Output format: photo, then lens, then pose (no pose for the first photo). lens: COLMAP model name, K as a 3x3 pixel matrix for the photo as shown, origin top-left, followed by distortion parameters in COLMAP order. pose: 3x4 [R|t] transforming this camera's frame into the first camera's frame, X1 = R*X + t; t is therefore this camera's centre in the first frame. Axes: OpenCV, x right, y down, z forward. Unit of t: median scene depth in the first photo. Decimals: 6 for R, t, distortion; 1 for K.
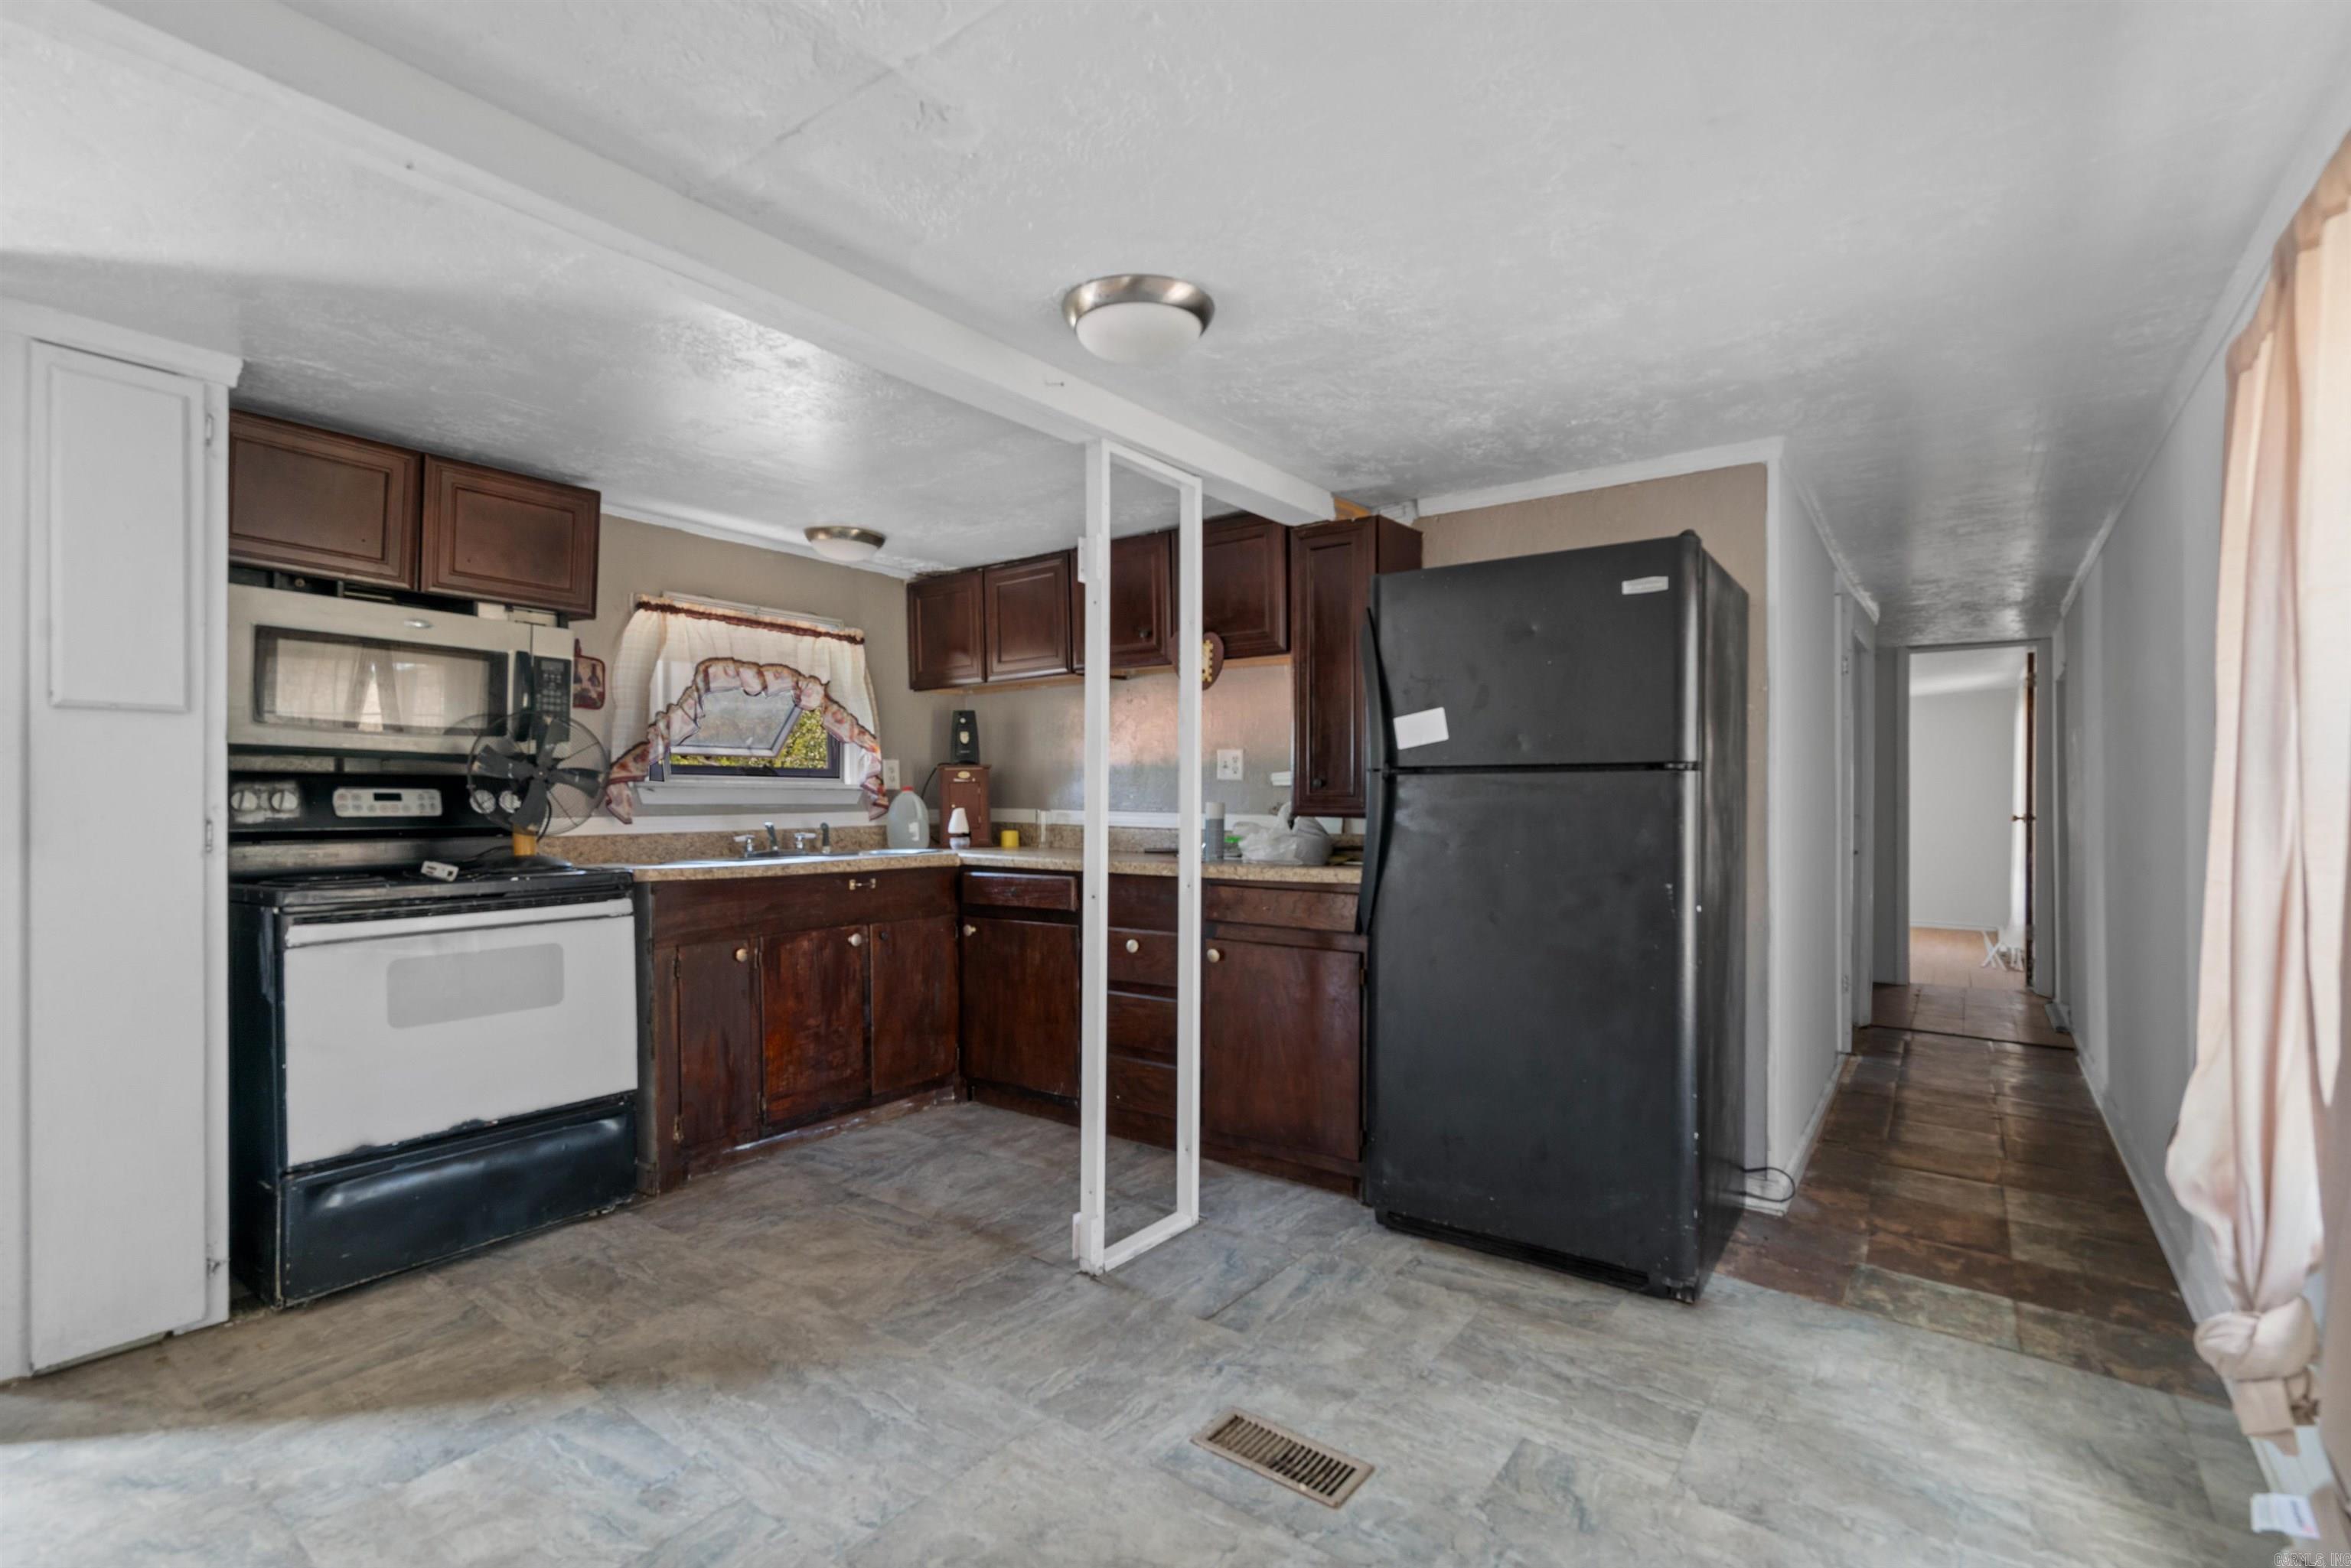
lens RADIAL K [[1087.1, 0, 1174.1], [0, 1087.1, 800.0], [0, 0, 1]] dist [0.004002, 0.000051]
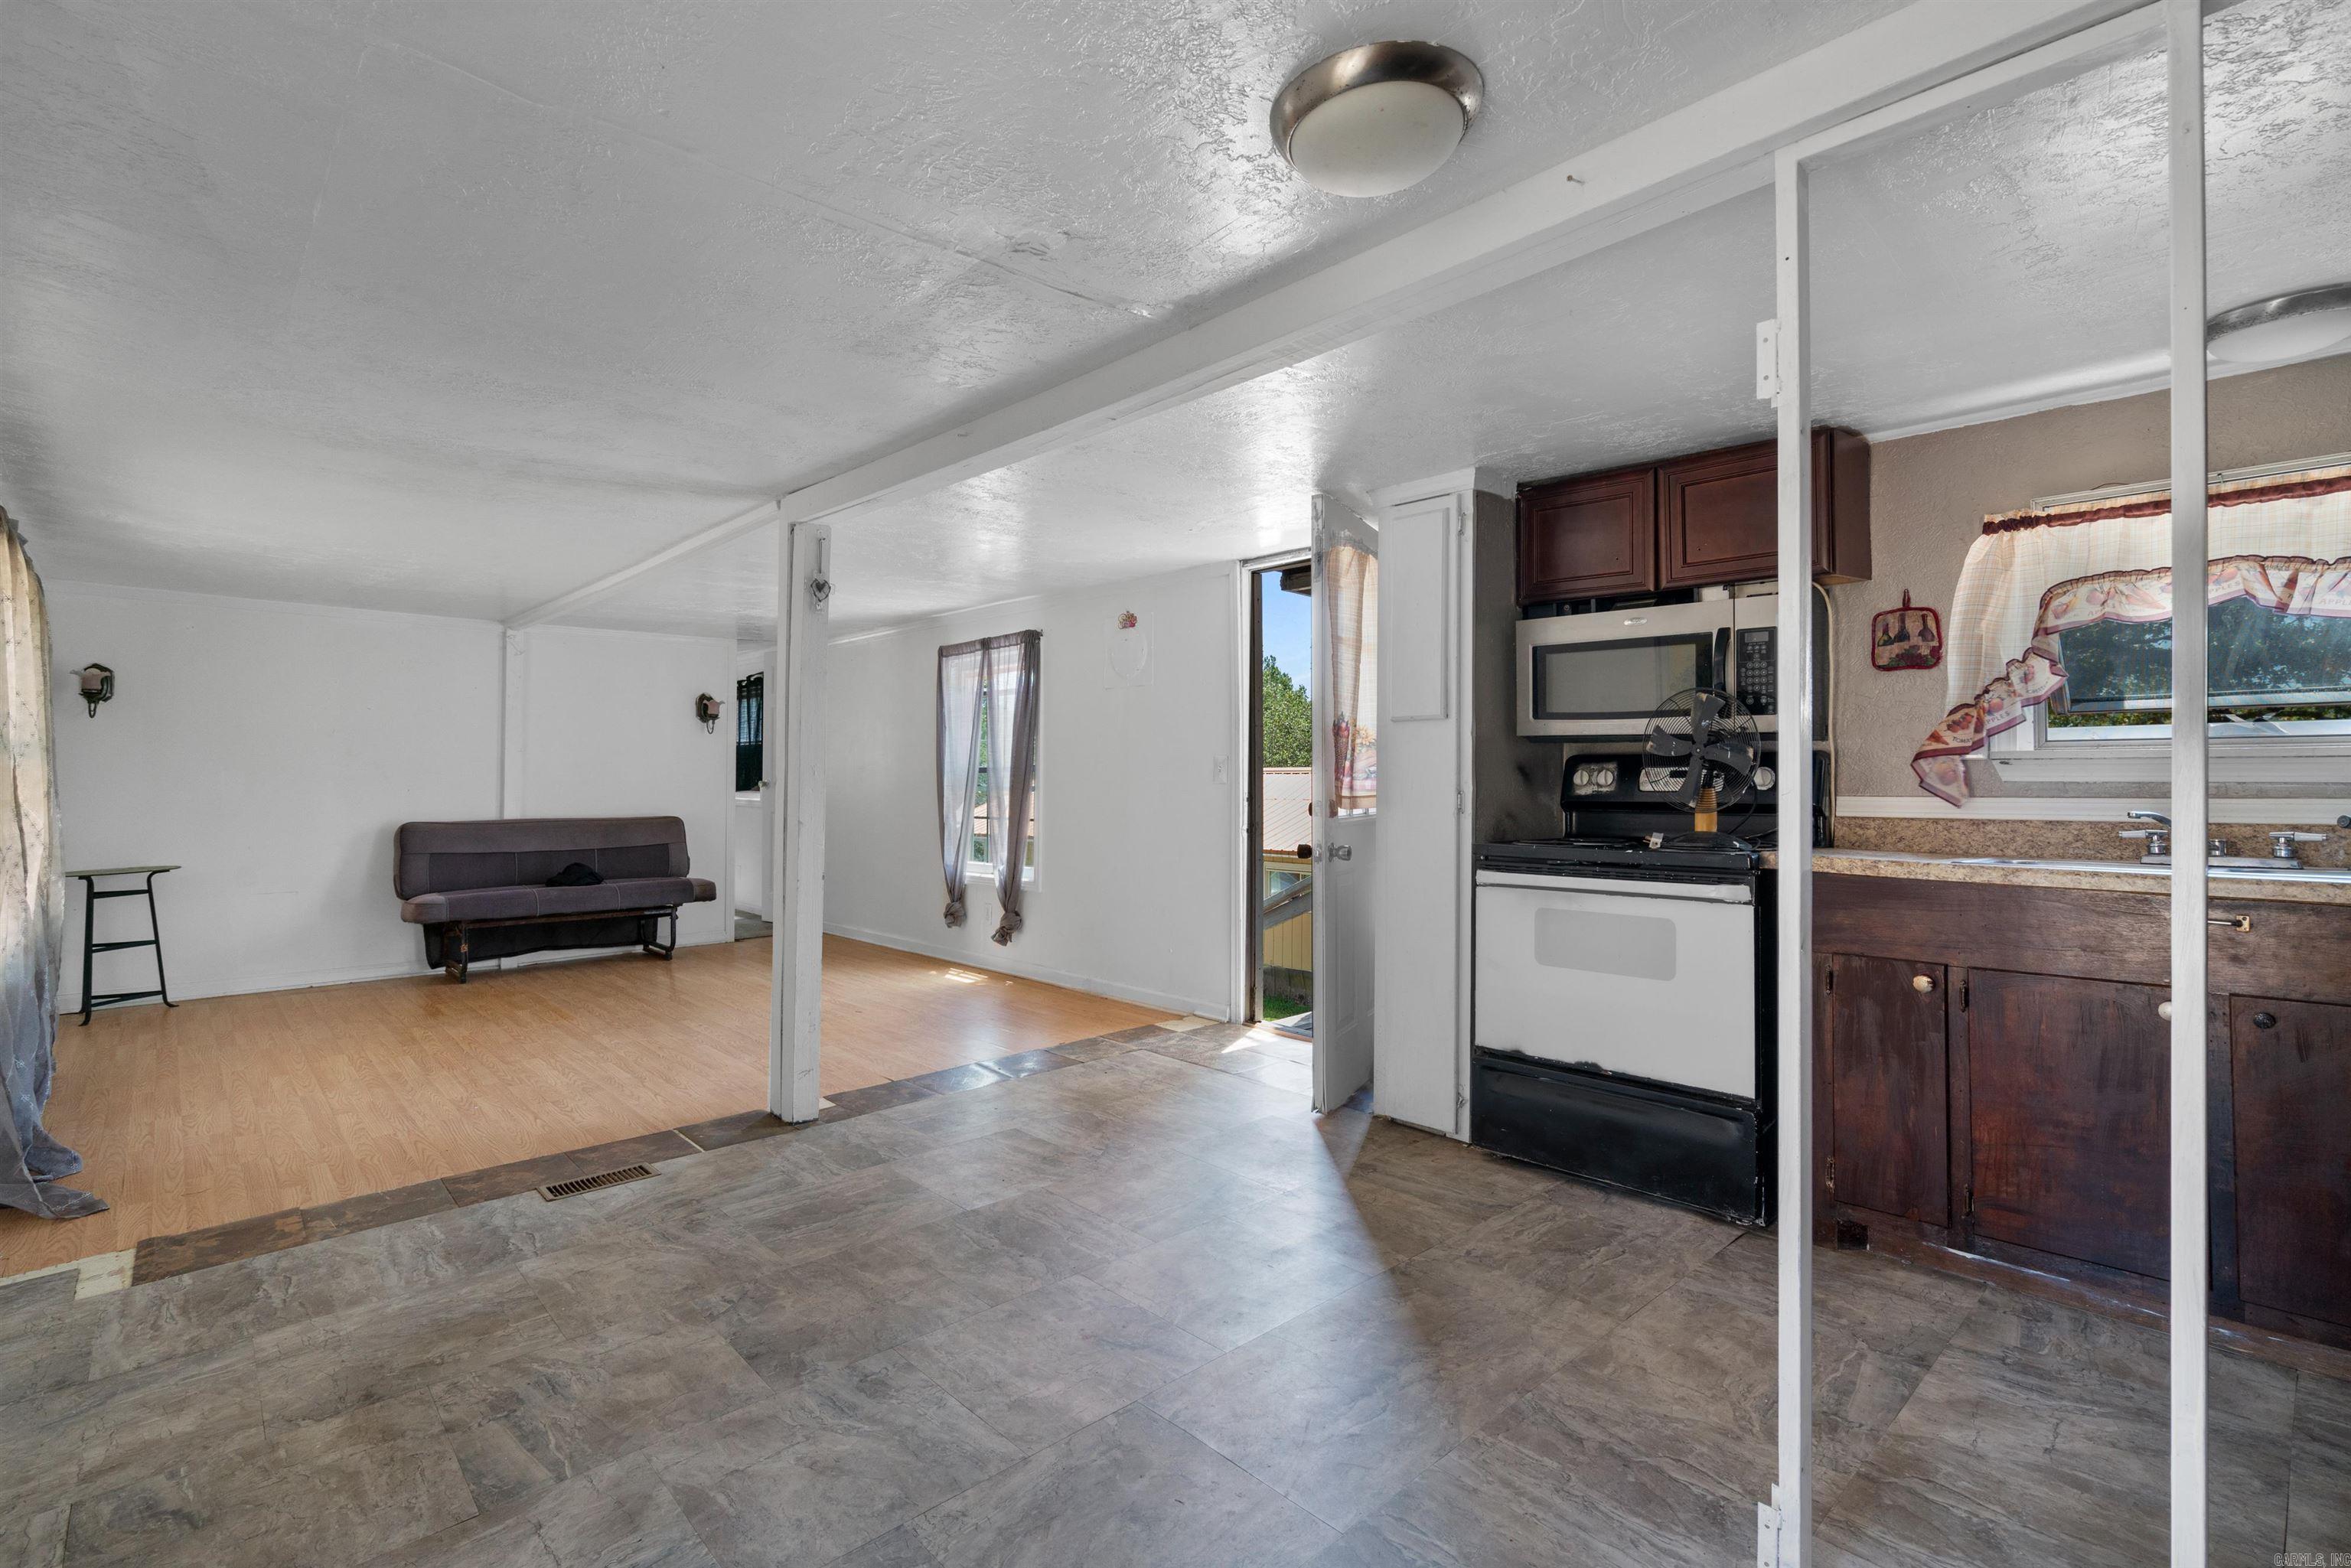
lens RADIAL K [[1087.1, 0, 1142.6], [0, 1087.1, 749.2], [0, 0, 1]] dist [0.004002, 0.000051]
pose [[-0.197499, -0.027364, -0.979921, 0.522988], [0.000334, 0.999608, -0.027981, 0.002768], [0.980303, -0.005854, -0.197412, 0.732401]]
